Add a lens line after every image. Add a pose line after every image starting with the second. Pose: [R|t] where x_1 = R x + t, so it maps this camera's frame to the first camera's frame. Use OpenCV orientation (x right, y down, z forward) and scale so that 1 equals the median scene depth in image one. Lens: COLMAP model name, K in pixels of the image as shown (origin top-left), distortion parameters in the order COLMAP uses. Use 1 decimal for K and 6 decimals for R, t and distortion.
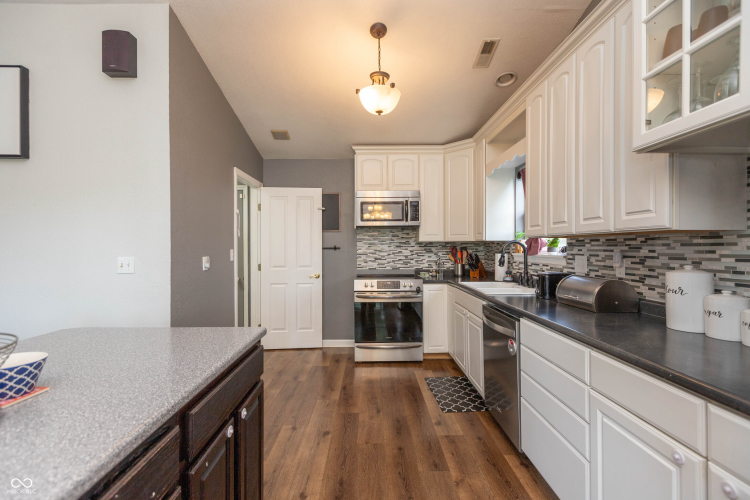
lens RADIAL K [[357.4, 0, 375.0], [0, 357.4, 247.6], [0, 0, 1]] dist [0.000798, 0.000023]
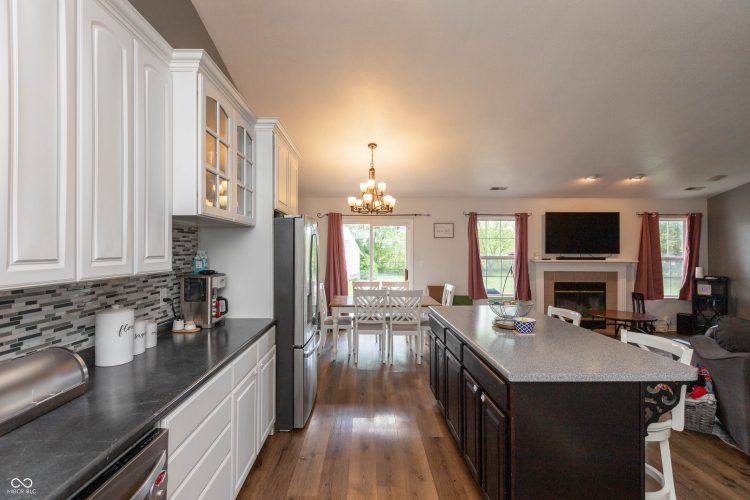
lens RADIAL K [[357.4, 0, 374.3], [0, 357.4, 249.3], [0, 0, 1]] dist [0.000798, 0.000023]
pose [[-0.999919, 0.002064, -0.012527, 0.063635], [0.002089, 0.999996, -0.001959, -0.100990], [0.012523, -0.001985, -0.999920, 1.789083]]
